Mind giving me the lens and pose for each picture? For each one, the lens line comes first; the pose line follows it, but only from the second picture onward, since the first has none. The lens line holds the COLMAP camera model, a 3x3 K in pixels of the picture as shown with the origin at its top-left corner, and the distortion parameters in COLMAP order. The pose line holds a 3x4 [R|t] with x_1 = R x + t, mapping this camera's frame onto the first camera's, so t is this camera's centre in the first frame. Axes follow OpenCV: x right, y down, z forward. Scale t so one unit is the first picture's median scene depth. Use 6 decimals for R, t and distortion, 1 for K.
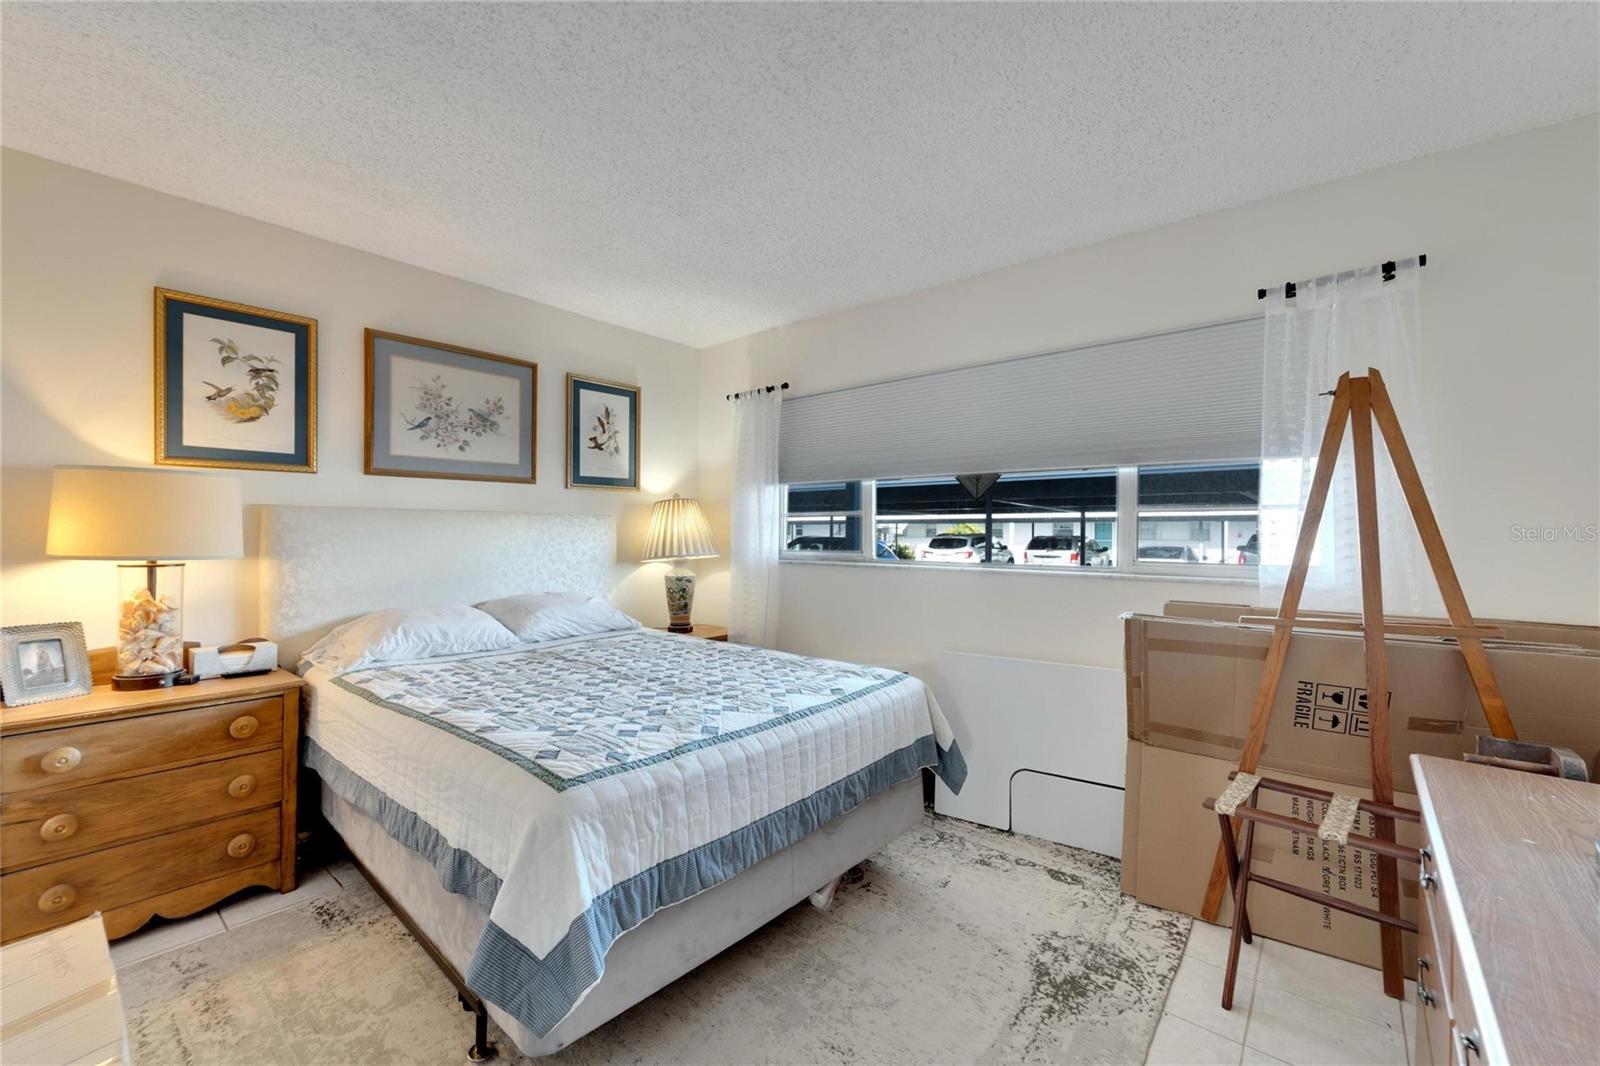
lens RADIAL K [[644.1, 0, 797.5], [0, 644.1, 530.1], [0, 0, 1]] dist [0.000093, -0.000048]
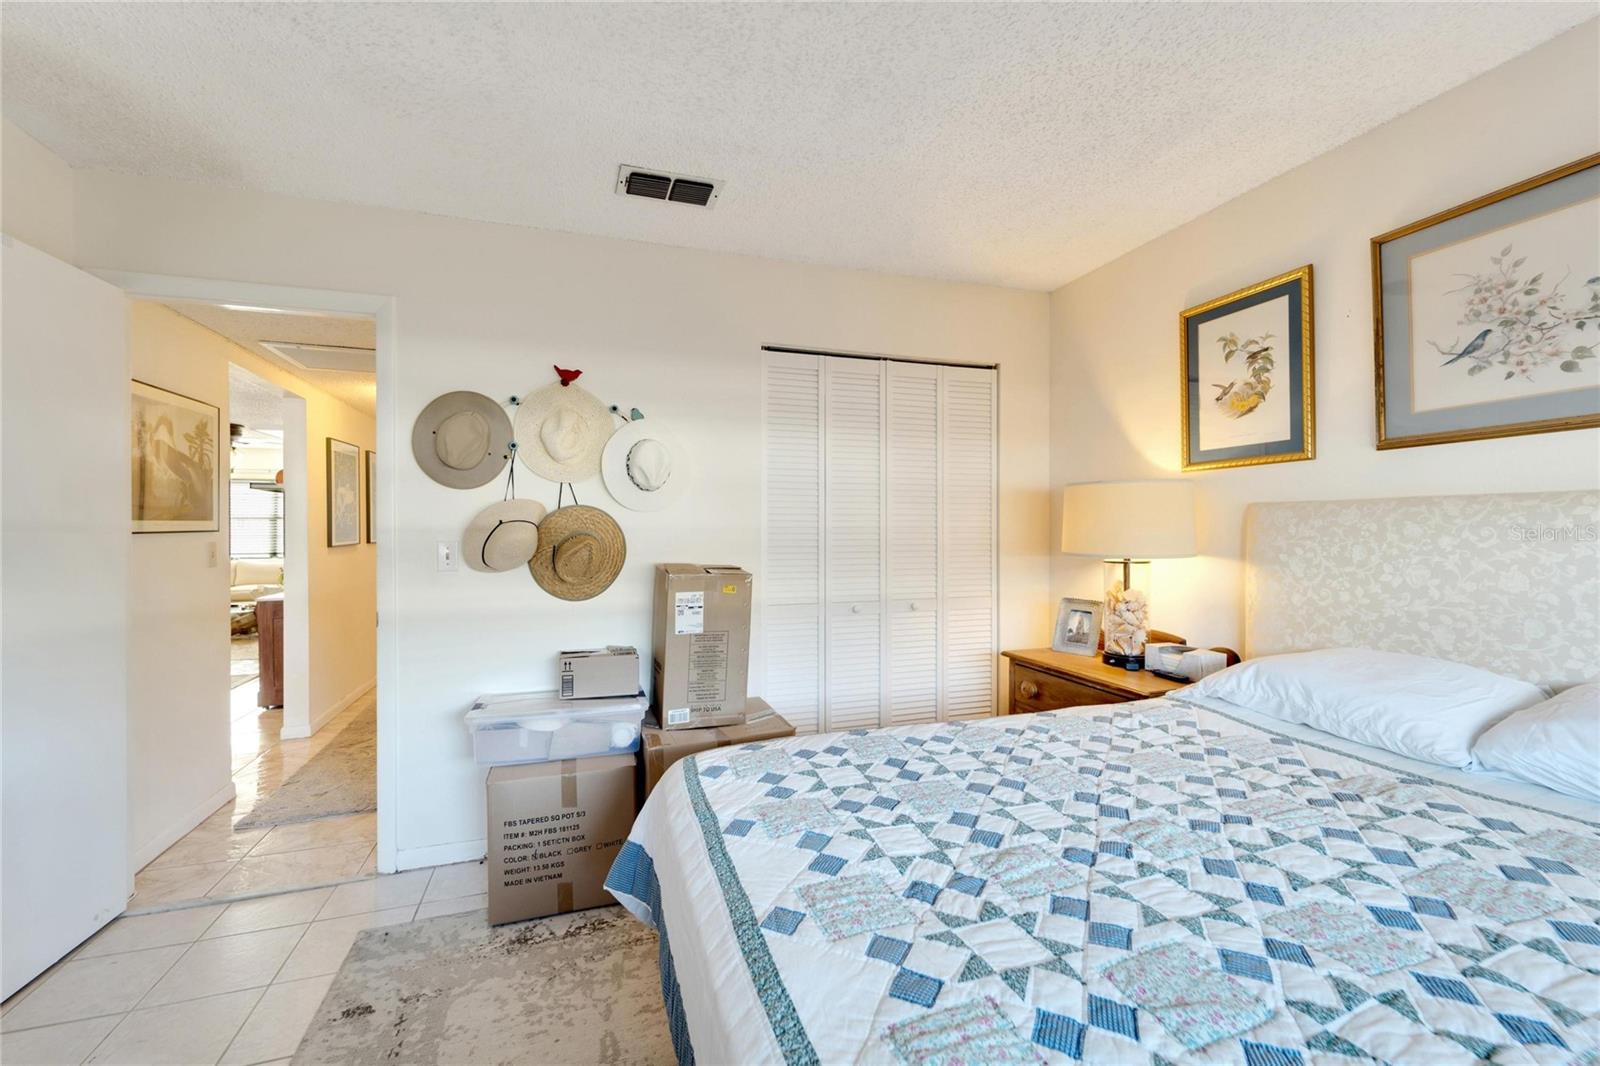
lens RADIAL K [[644.1, 0, 798.2], [0, 644.1, 529.3], [0, 0, 1]] dist [0.000093, -0.000048]
pose [[-0.517895, -0.010379, -0.855381, 0.256383], [-0.004923, 0.999946, -0.009152, 0.007671], [0.855430, -0.000529, -0.517918, 0.907191]]
